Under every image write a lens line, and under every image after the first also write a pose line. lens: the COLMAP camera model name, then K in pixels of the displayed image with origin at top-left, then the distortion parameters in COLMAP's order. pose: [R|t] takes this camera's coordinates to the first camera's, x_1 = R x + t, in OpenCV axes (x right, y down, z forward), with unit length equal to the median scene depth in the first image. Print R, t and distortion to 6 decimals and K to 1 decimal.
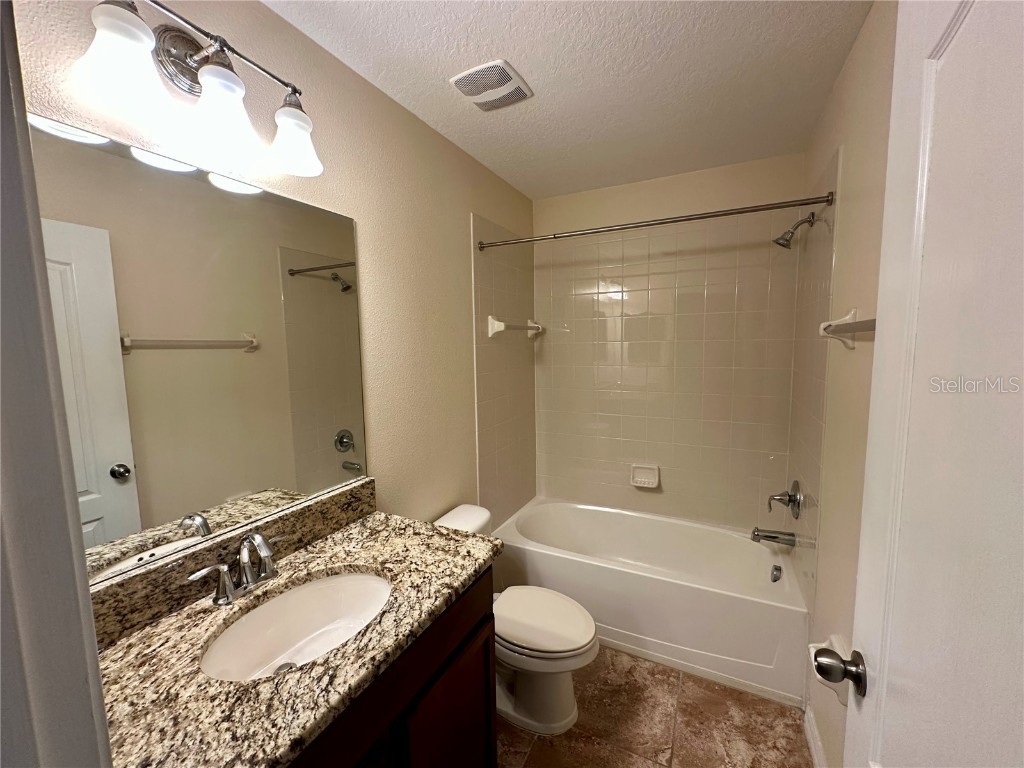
lens RADIAL K [[411.2, 0, 512.0], [0, 411.2, 384.0], [0, 0, 1]] dist [-0.002712, -0.000038]
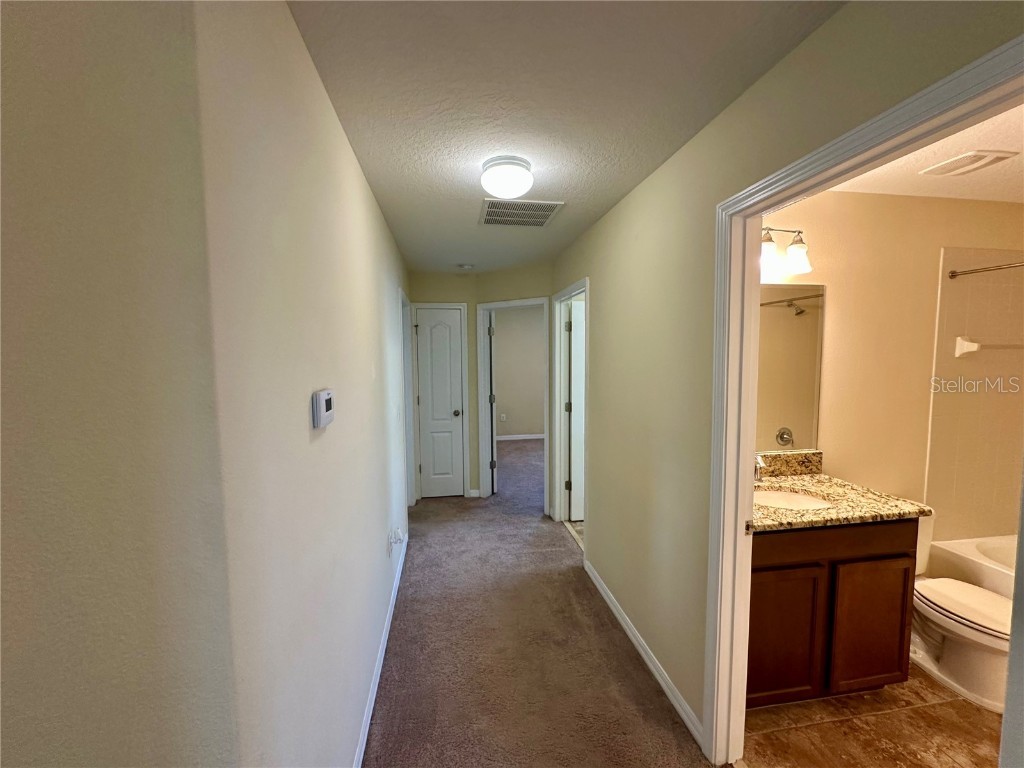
lens RADIAL K [[411.2, 0, 512.0], [0, 411.2, 384.0], [0, 0, 1]] dist [-0.002712, -0.000038]
pose [[0.586866, 0.070949, -0.806569, 0.224245], [-0.082488, 0.996209, 0.027612, 0.037120], [0.805471, 0.050328, 0.590494, -0.942907]]
